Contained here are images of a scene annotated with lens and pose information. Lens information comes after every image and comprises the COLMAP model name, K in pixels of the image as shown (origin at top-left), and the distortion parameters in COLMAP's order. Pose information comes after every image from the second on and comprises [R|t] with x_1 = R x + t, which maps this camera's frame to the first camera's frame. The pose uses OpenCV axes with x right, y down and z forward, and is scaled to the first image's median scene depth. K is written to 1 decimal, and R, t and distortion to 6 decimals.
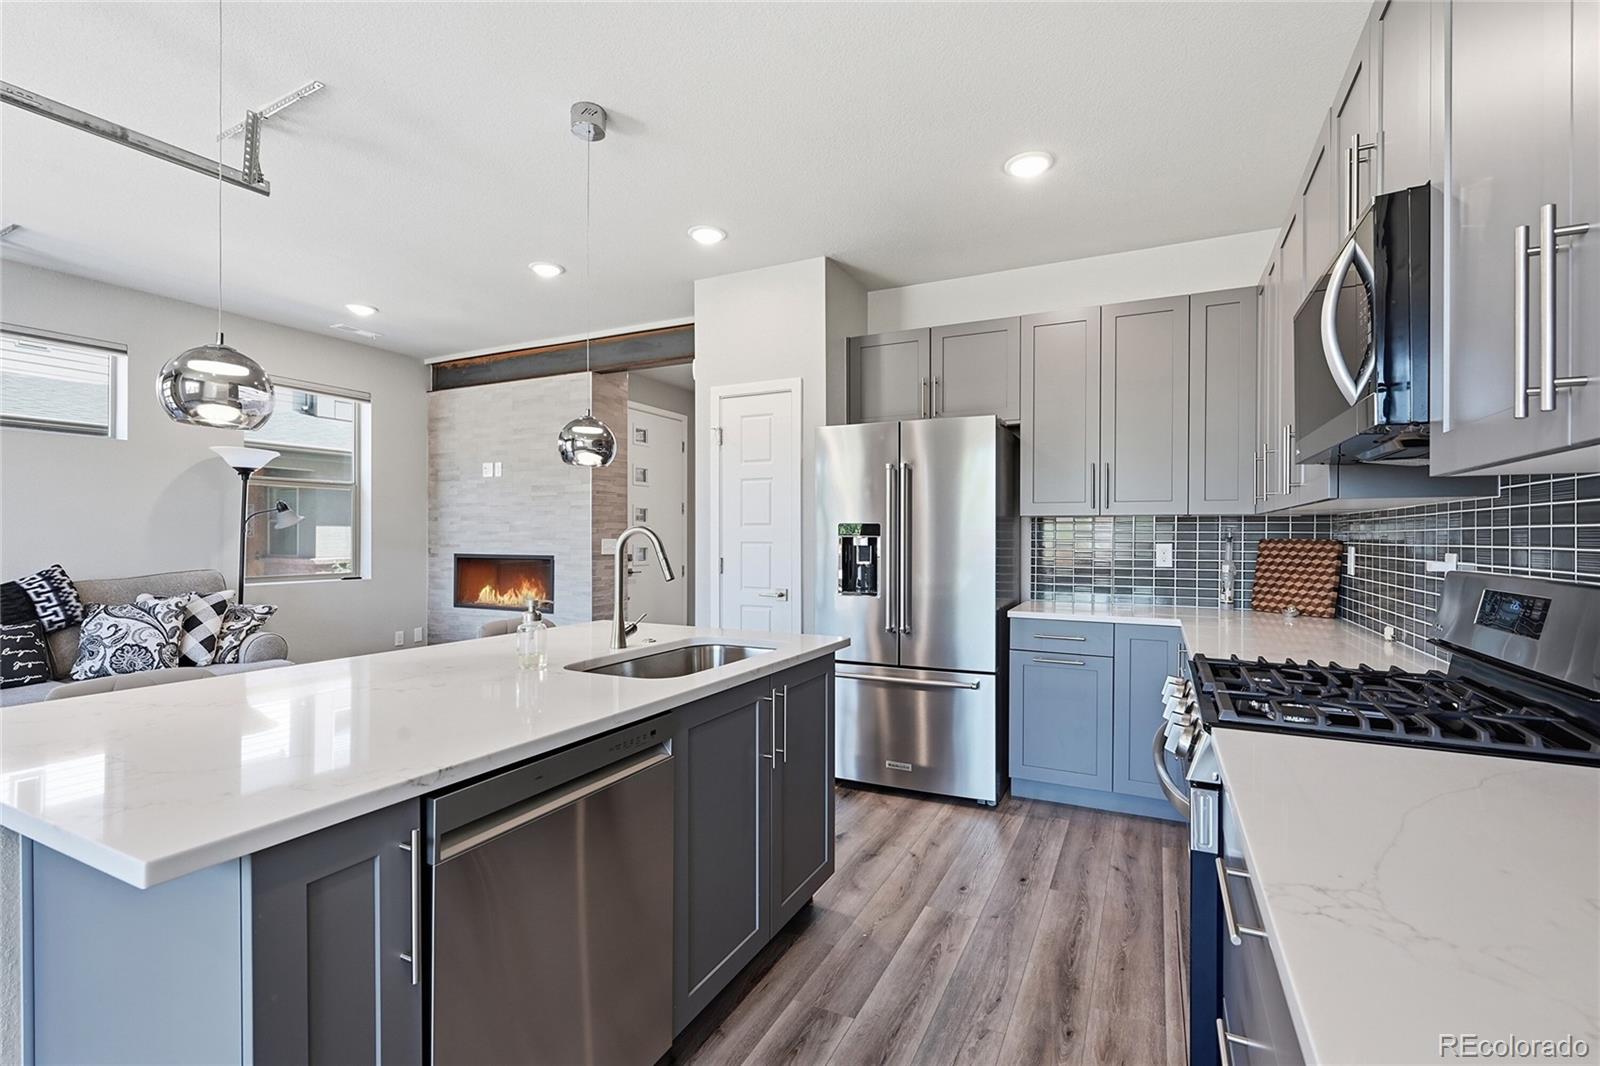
lens RADIAL K [[729.2, 0, 795.9], [0, 729.2, 533.0], [0, 0, 1]] dist [0.004325, -0.001501]
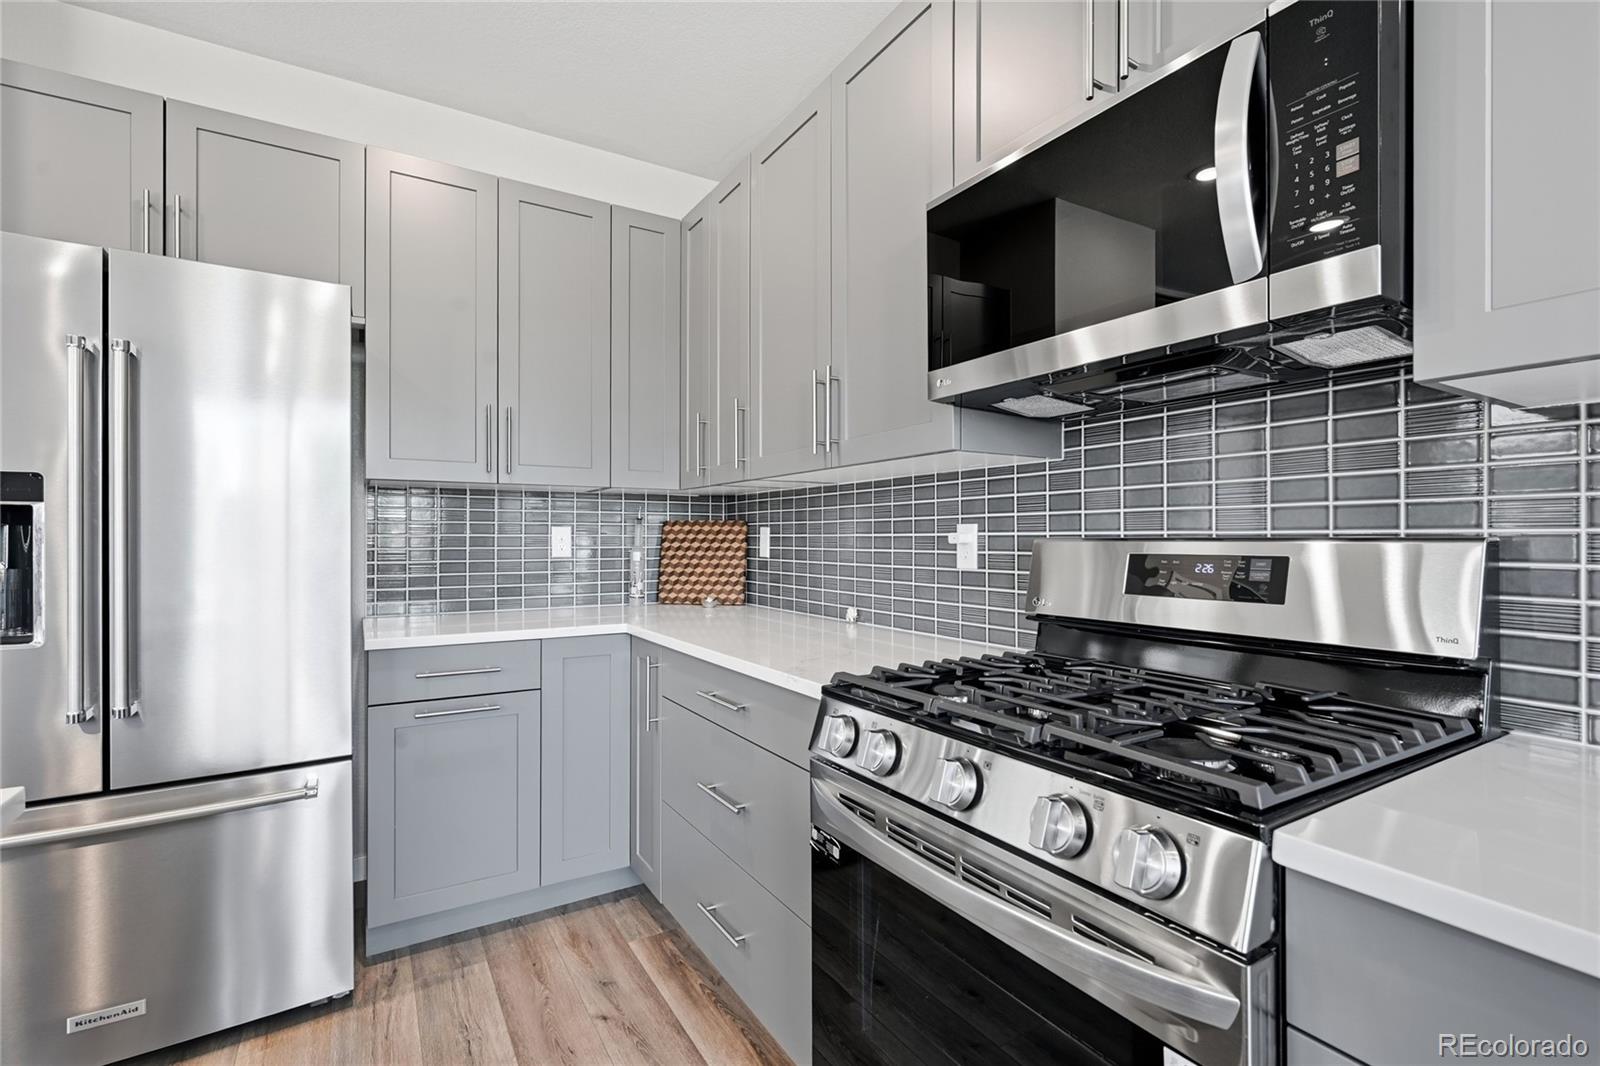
lens RADIAL K [[729.2, 0, 806.7], [0, 729.2, 537.9], [0, 0, 1]] dist [0.004325, -0.001501]
pose [[0.534054, -0.006118, 0.845428, -0.007325], [0.002124, 0.999980, 0.005895, 0.021222], [-0.845448, -0.001353, 0.534056, 0.355365]]
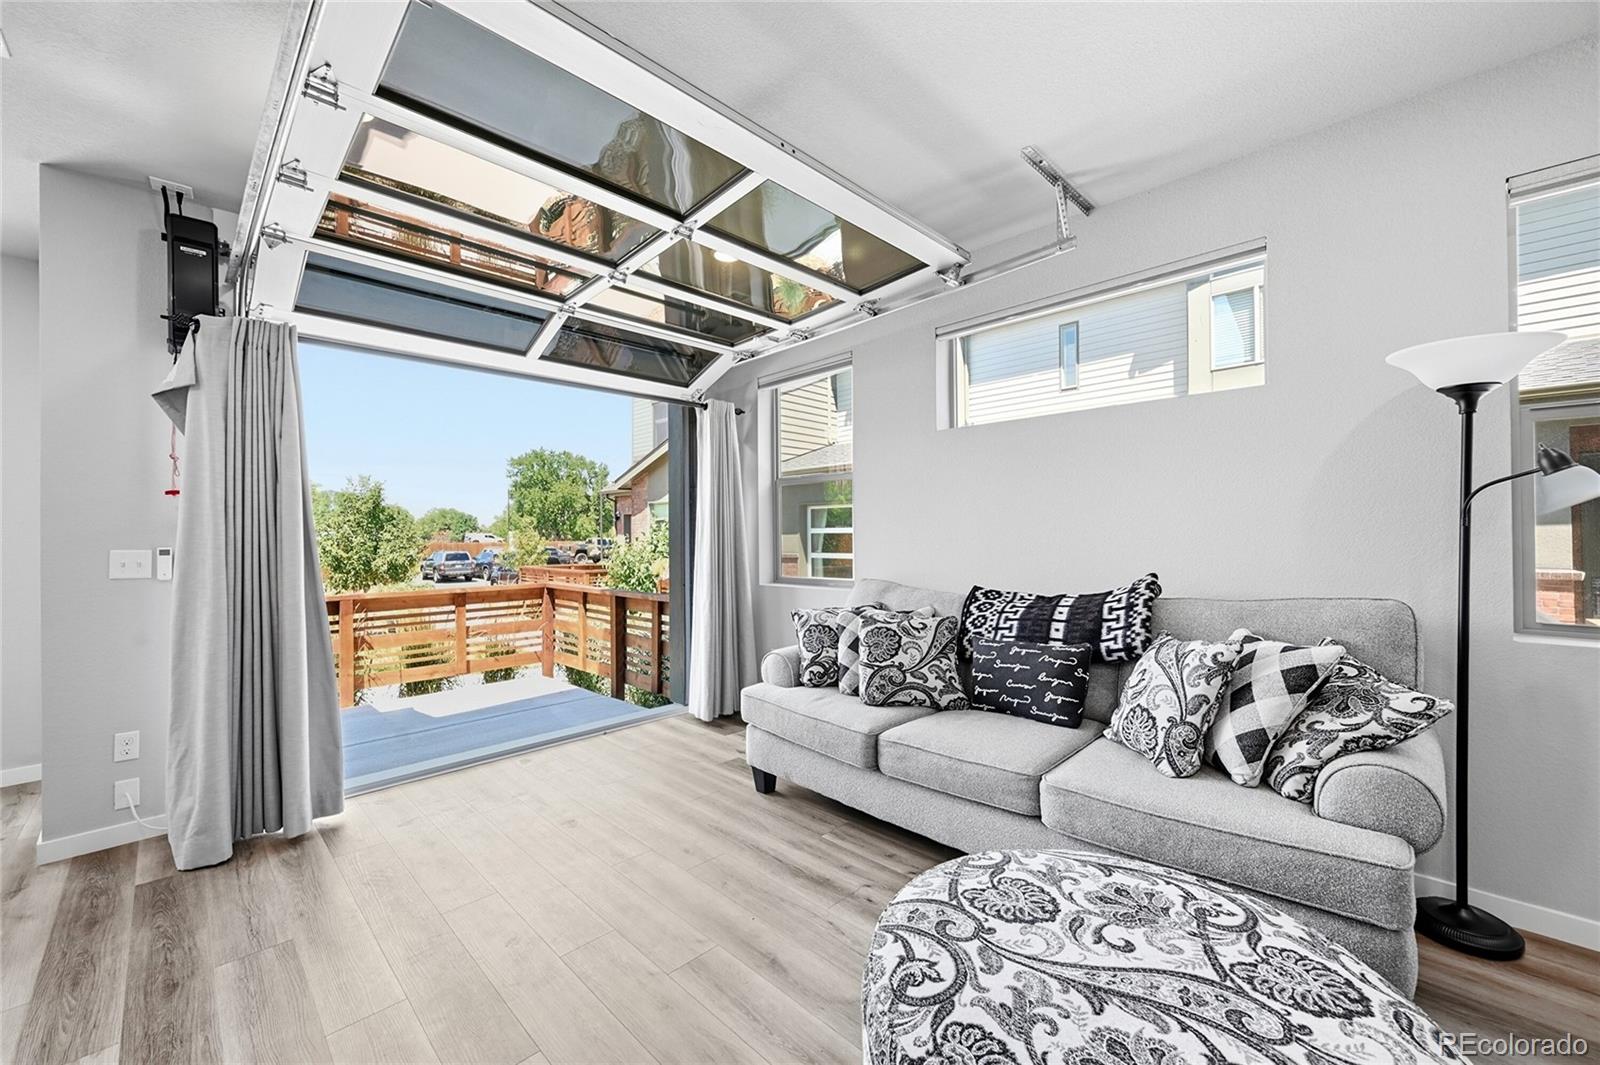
lens RADIAL K [[632.8, 0, 799.5], [0, 632.8, 526.3], [0, 0, 1]] dist [-0.001842, 0.000039]
pose [[-0.311534, -0.011136, -0.950170, -0.298626], [0.007568, 0.999871, -0.014200, 0.002659], [0.950205, -0.011614, -0.311409, 0.886722]]
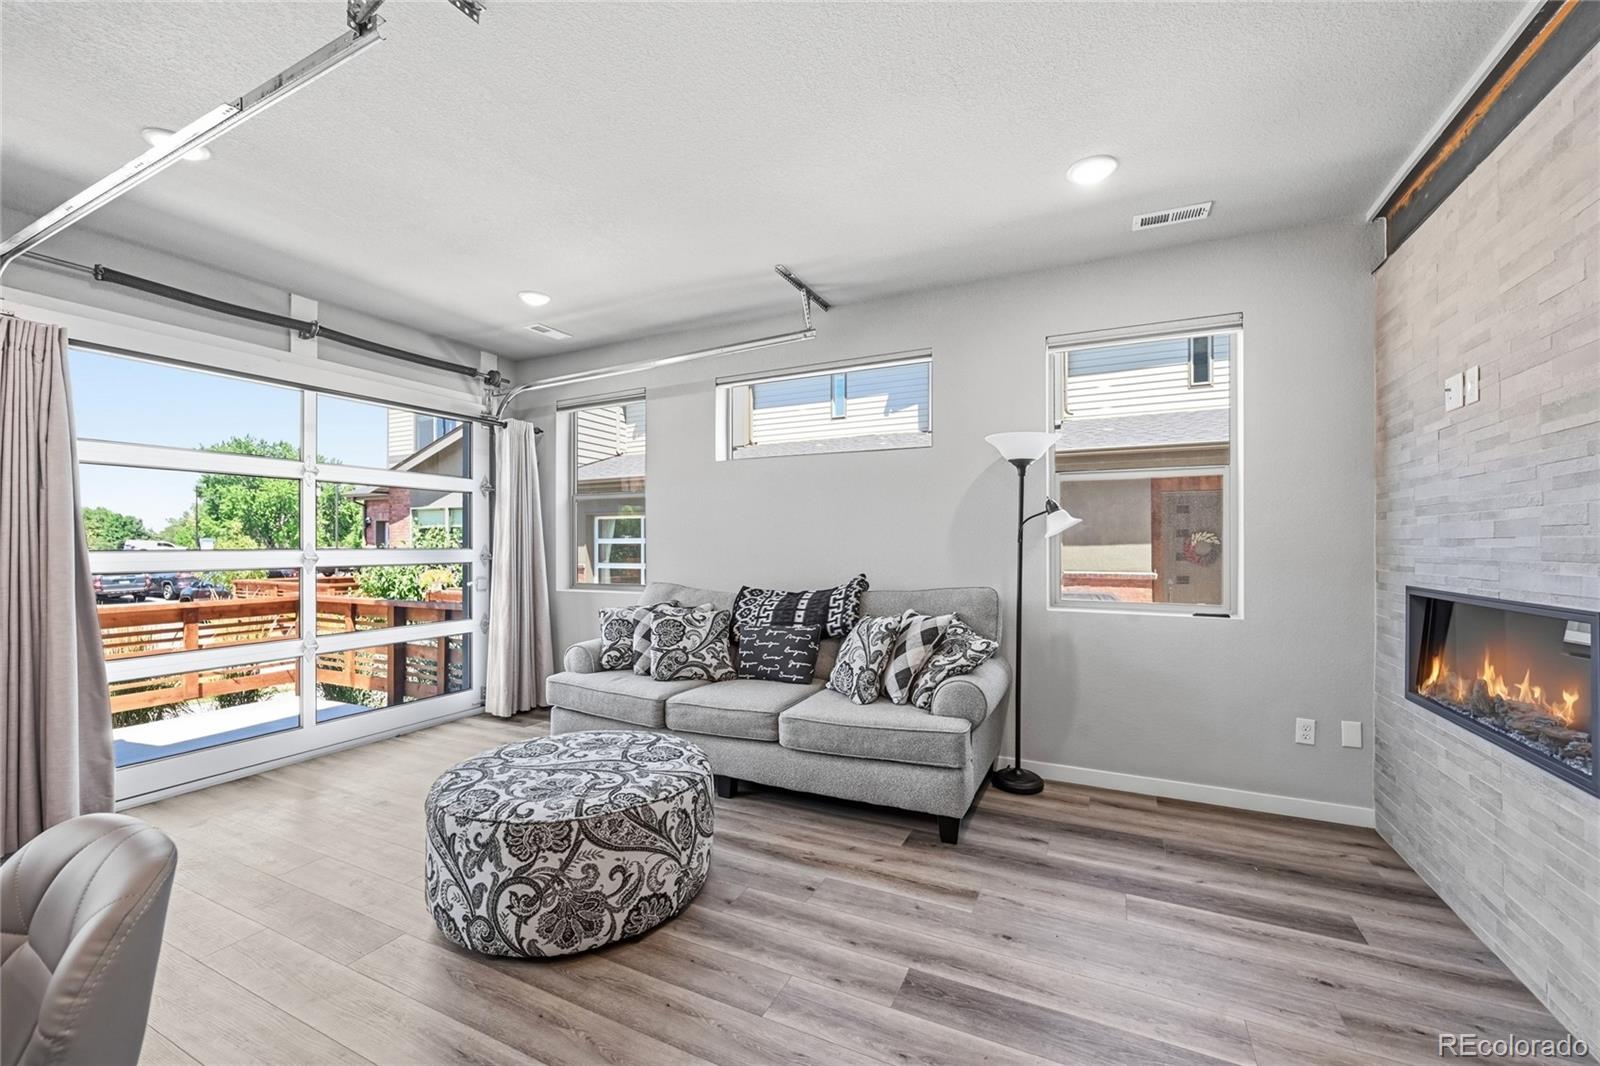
lens RADIAL K [[632.8, 0, 807.2], [0, 632.8, 542.4], [0, 0, 1]] dist [-0.001842, 0.000039]
pose [[0.025854, -0.004398, -0.999656, -0.100444], [0.001419, 0.999989, -0.004363, 0.002016], [0.999665, -0.001305, 0.025860, 0.924528]]
